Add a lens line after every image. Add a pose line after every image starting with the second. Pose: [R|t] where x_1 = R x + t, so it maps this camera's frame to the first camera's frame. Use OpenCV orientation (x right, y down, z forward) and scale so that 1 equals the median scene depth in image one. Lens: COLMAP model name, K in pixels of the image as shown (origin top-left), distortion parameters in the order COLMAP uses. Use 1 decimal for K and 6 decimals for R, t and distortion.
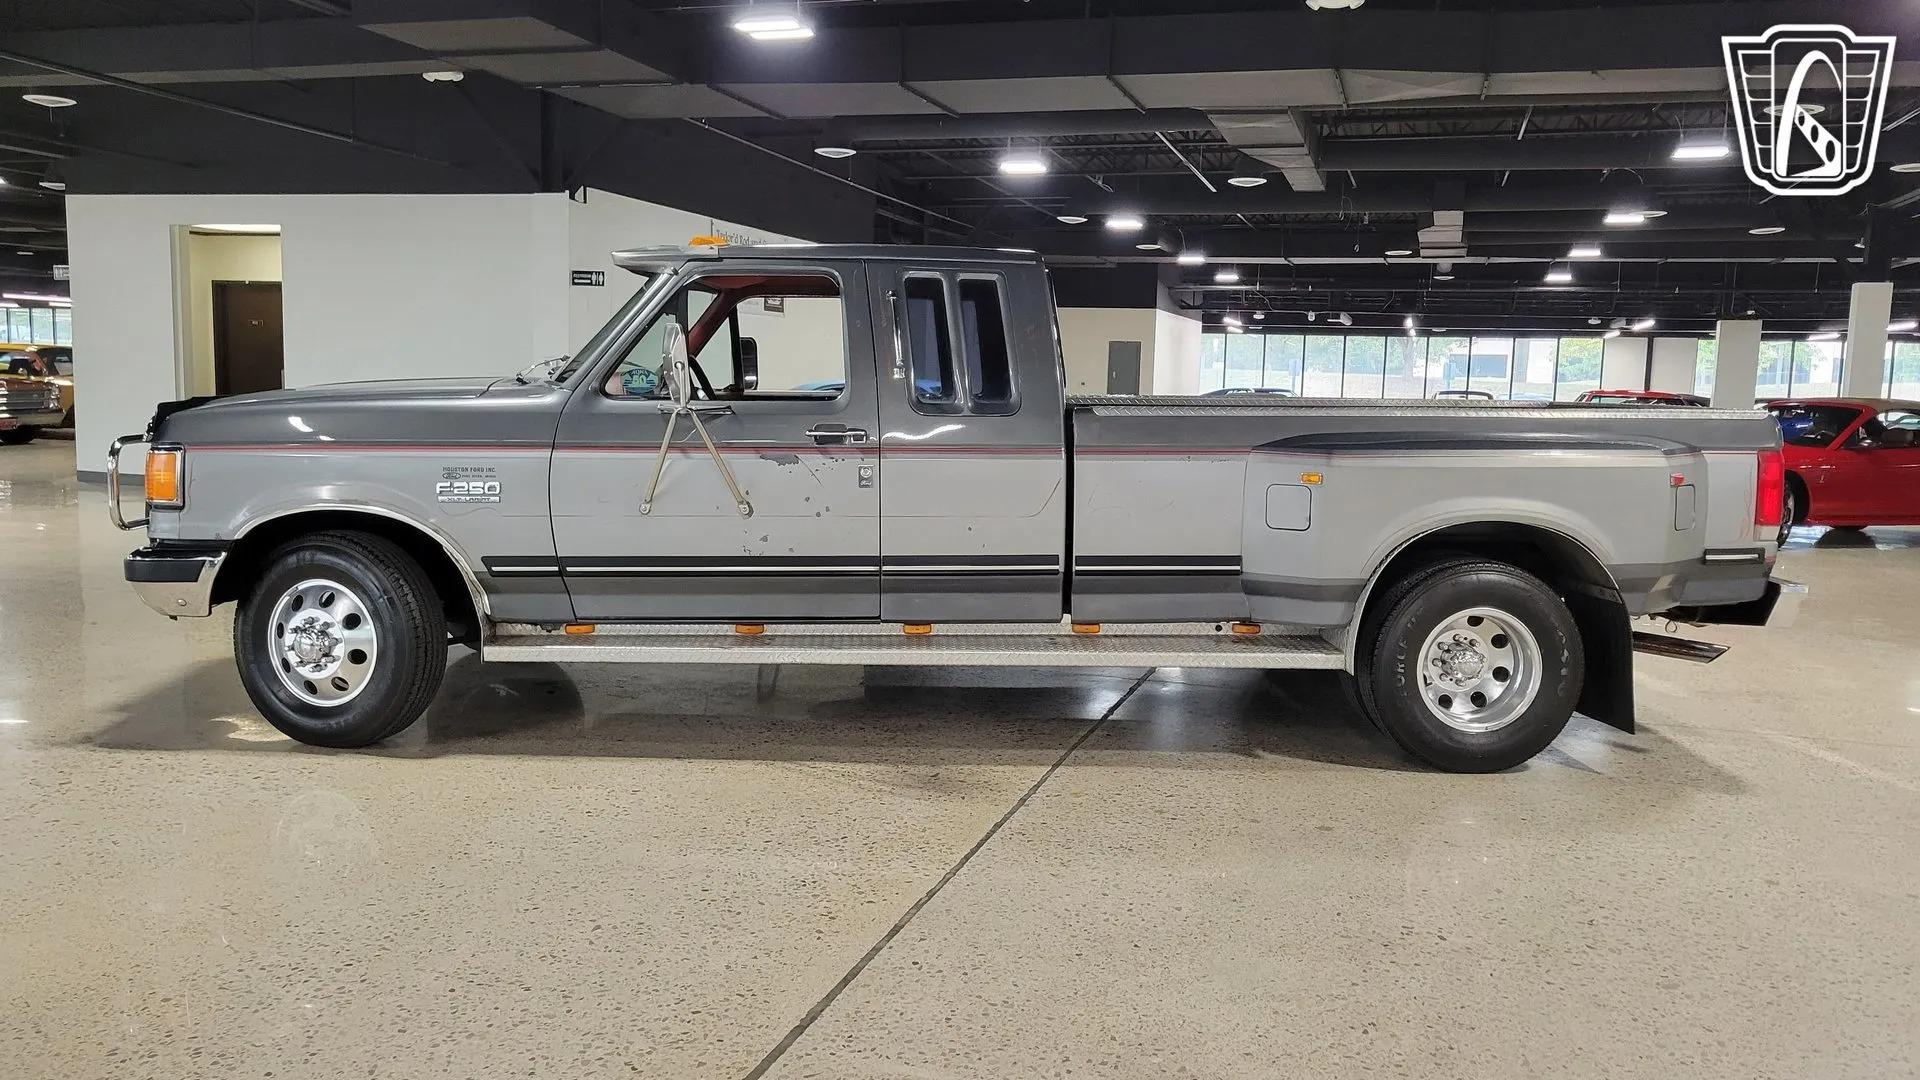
lens RADIAL K [[1394.7, 0, 975.4], [0, 1394.7, 497.8], [0, 0, 1]] dist [0.042259, -0.016627]
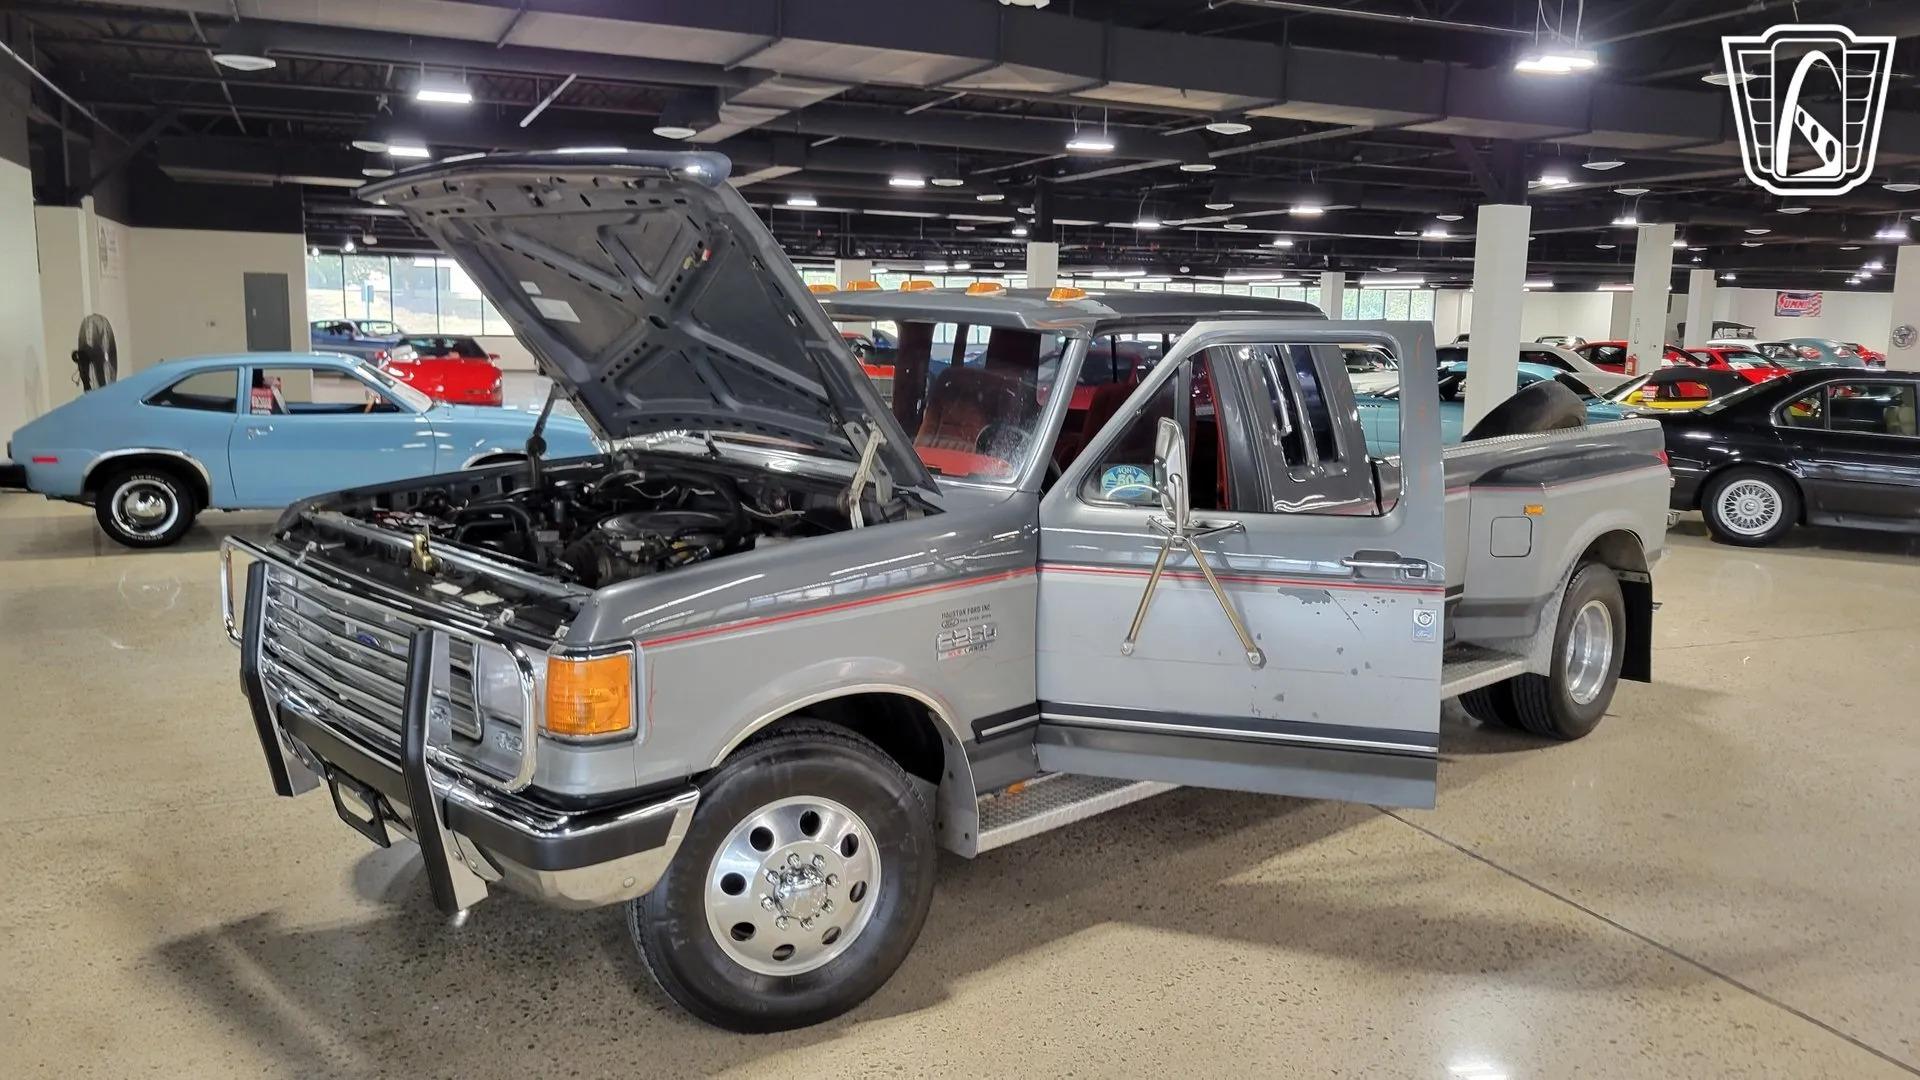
lens RADIAL K [[1394.7, 0, 976.5], [0, 1394.7, 528.0], [0, 0, 1]] dist [0.042259, -0.016627]
pose [[0.770814, -0.109086, 0.627652, -0.783825], [0.057772, 0.993140, 0.101659, -0.135065], [-0.634436, -0.042099, 0.771828, 0.396571]]
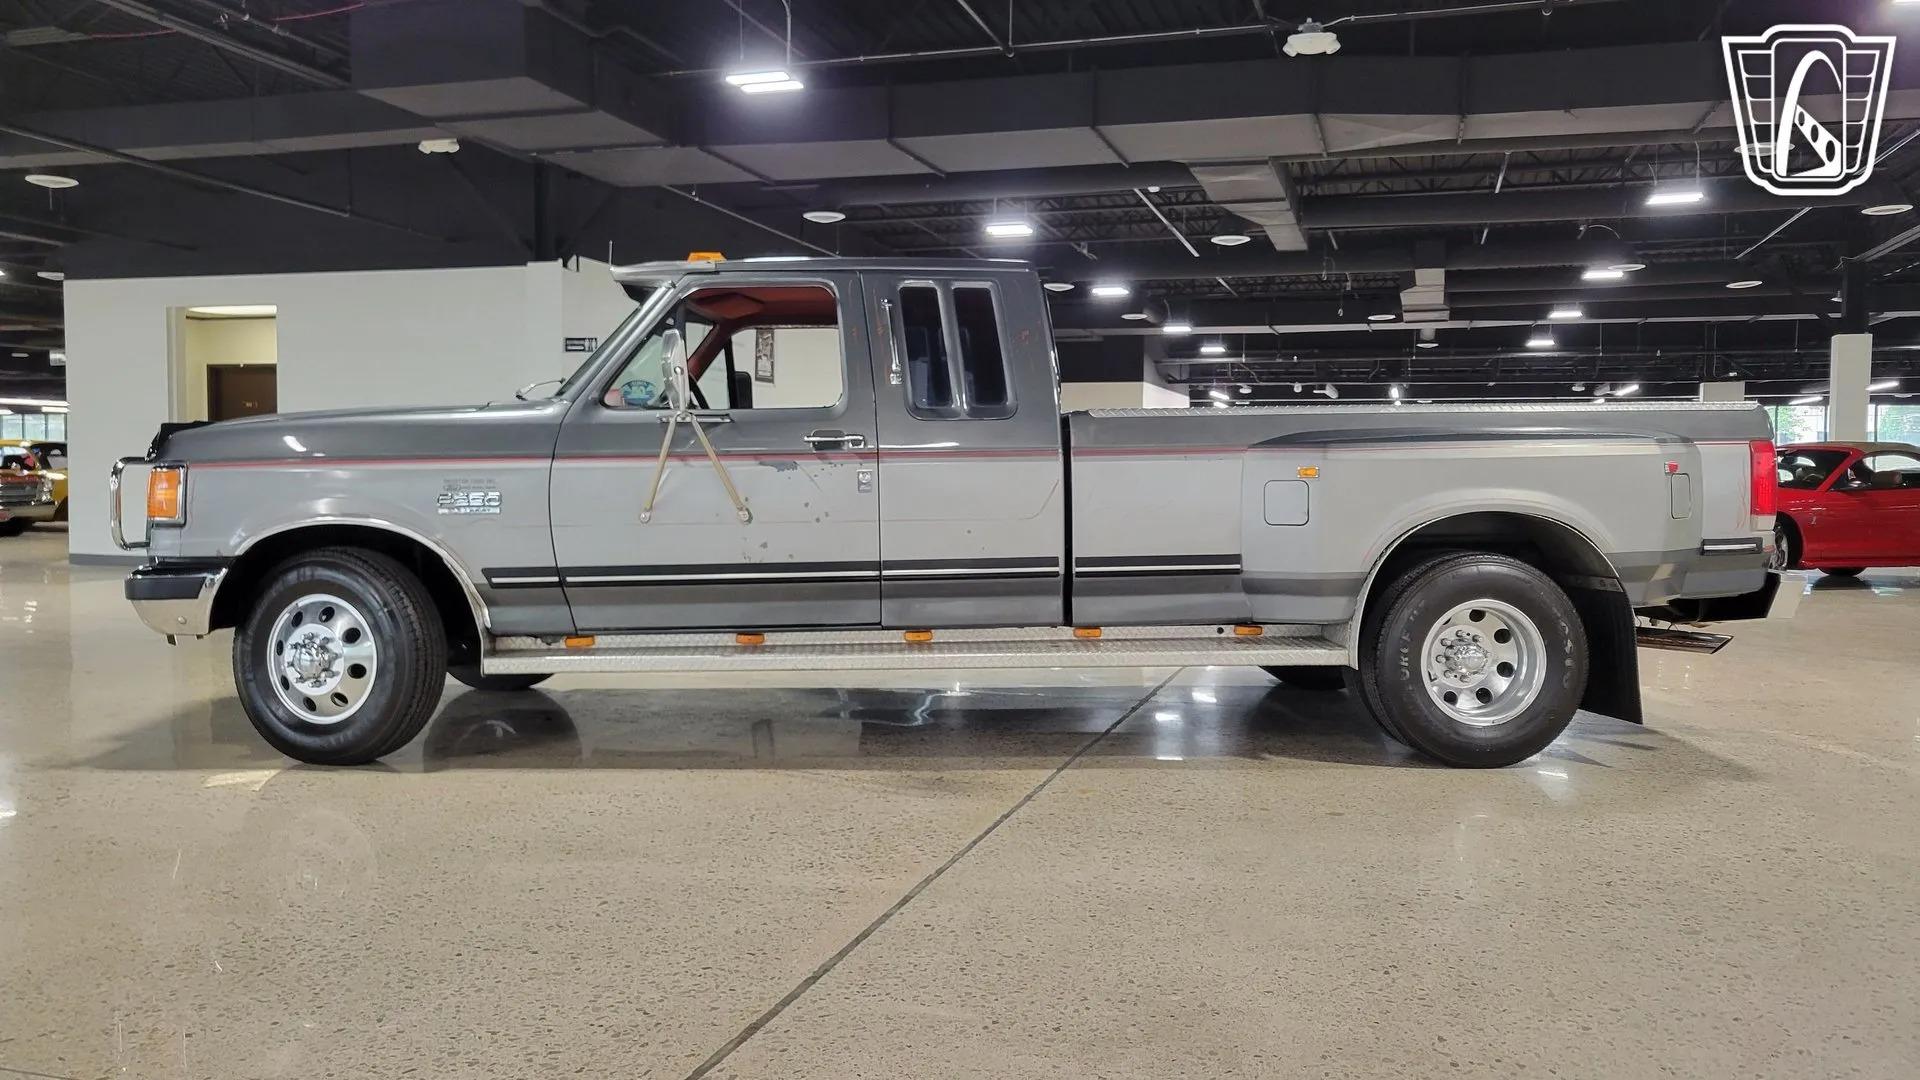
lens RADIAL K [[1394.7, 0, 968.2], [0, 1394.7, 502.7], [0, 0, 1]] dist [0.042259, -0.016627]
pose [[0.999771, -0.021301, 0.002099, -0.006200], [0.021388, 0.998013, -0.059264, 0.059398], [-0.000832, 0.059296, 0.998240, -0.001490]]
